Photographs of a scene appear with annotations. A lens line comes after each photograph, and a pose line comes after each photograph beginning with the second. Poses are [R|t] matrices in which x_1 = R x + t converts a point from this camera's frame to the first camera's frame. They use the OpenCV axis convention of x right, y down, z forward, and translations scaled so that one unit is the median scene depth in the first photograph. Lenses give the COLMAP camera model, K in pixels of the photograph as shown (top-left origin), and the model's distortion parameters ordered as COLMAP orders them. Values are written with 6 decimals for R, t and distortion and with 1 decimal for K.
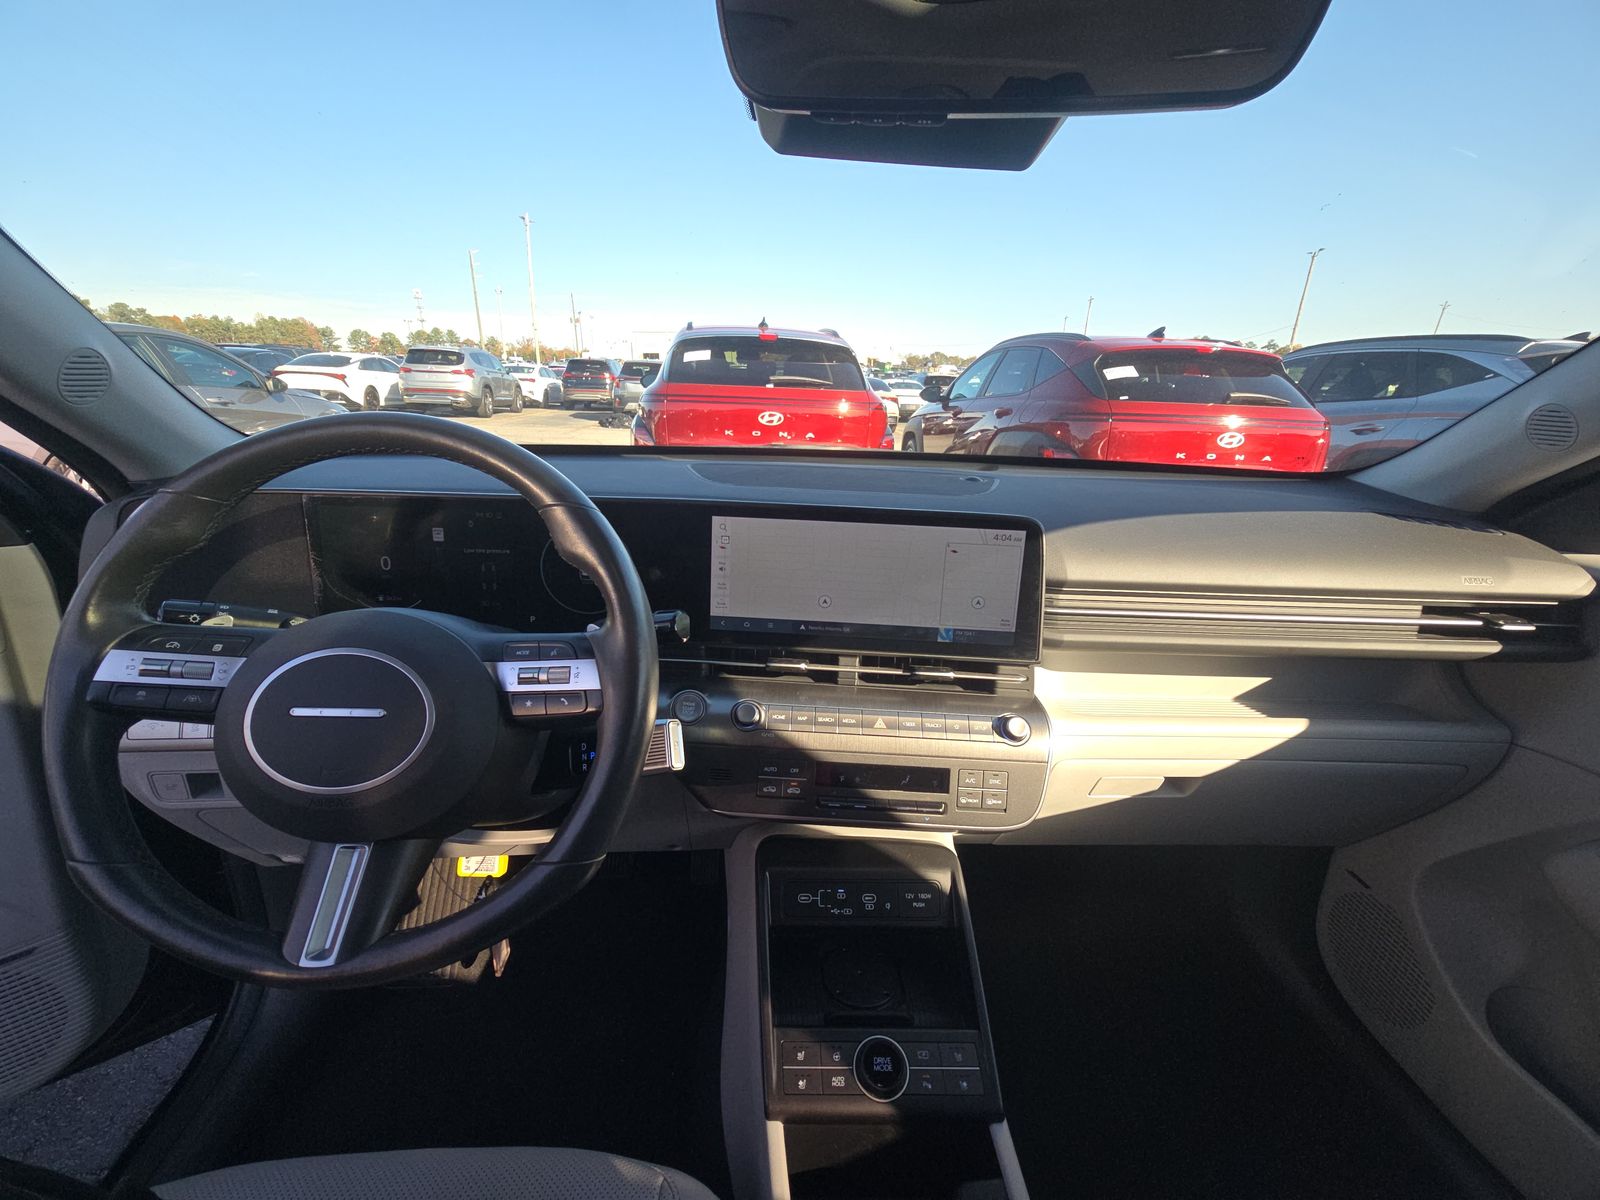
lens RADIAL K [[643.4, 0, 799.9], [0, 643.4, 613.4], [0, 0, 1]] dist [-0.001552, -0.002264]
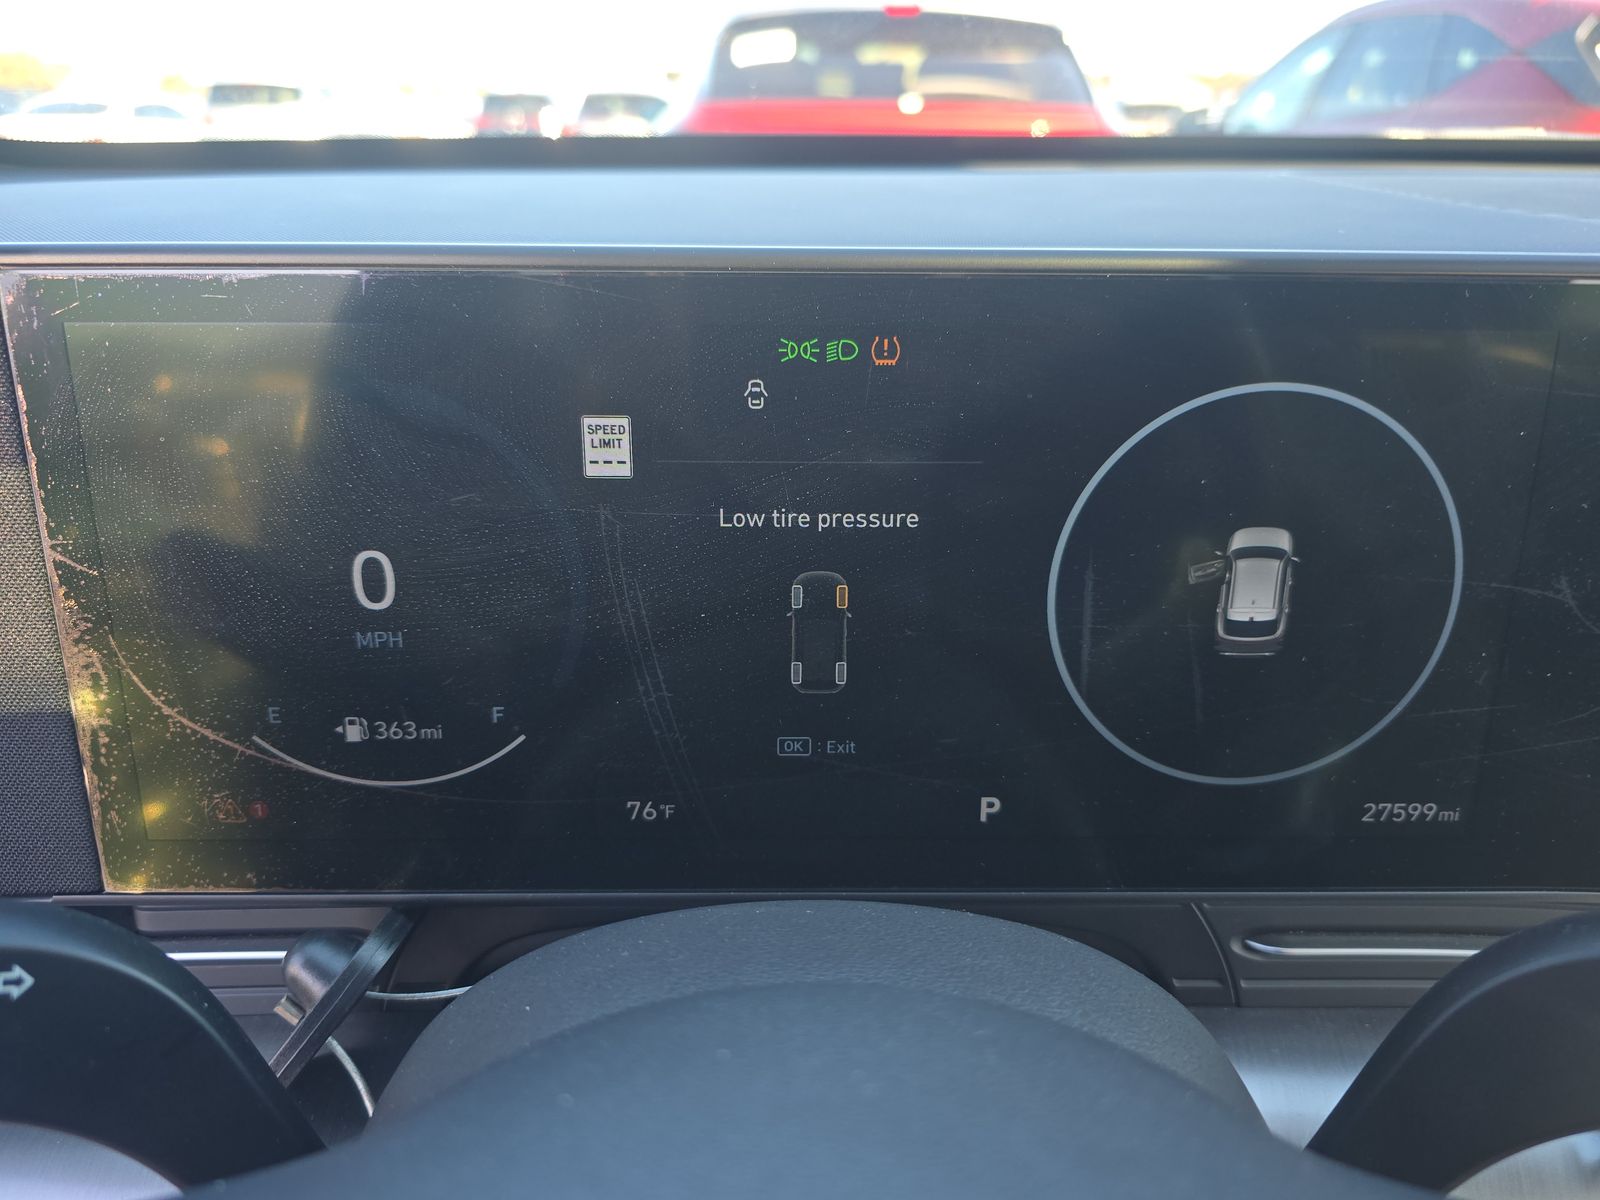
lens RADIAL K [[1086.0, 0, 797.6], [0, 1086.0, 593.3], [0, 0, 1]] dist [0.024630, -0.021722]
pose [[0.997735, -0.005222, -0.067057, -0.444577], [0.009298, 0.998117, 0.060627, -0.089236], [0.066614, -0.061113, 0.995905, 0.596056]]
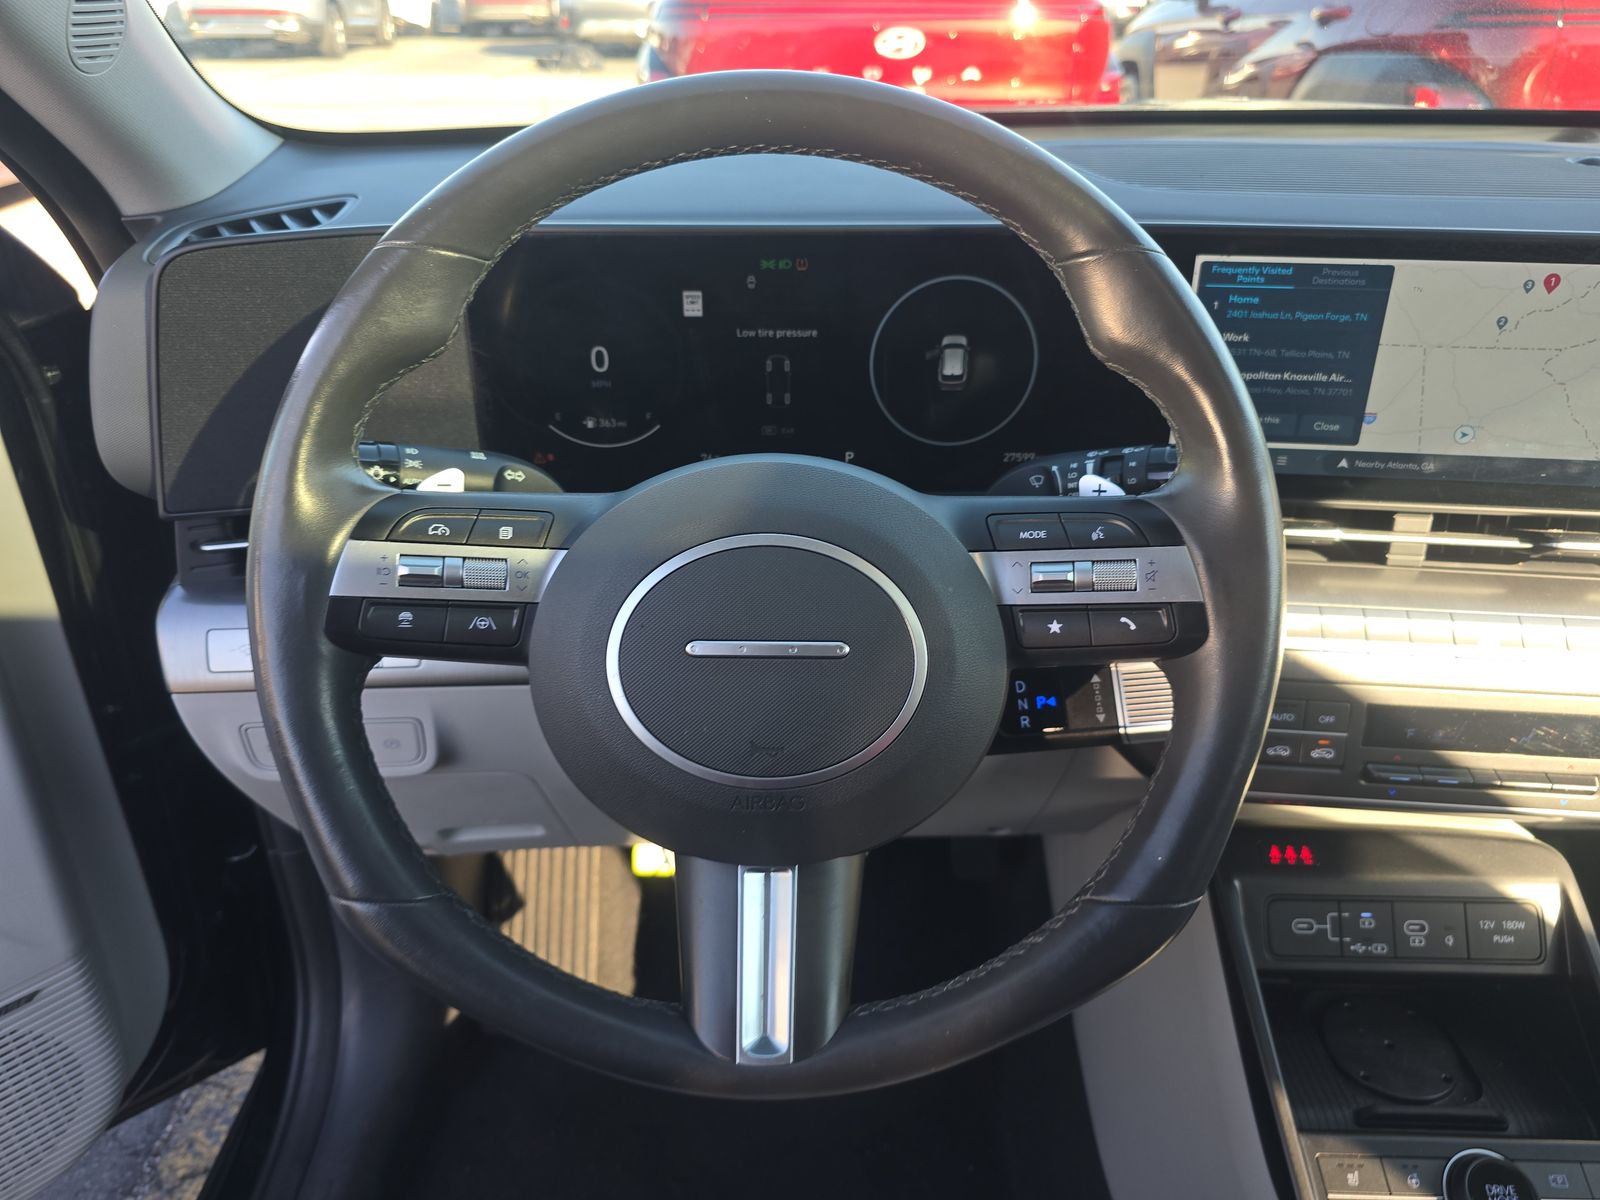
lens RADIAL K [[1086.0, 0, 798.1], [0, 1086.0, 604.8], [0, 0, 1]] dist [0.024630, -0.021722]
pose [[0.998155, -0.005686, -0.060448, -0.392243], [0.016516, 0.983489, 0.180214, -0.034023], [0.058425, -0.180880, 0.981768, 0.045245]]
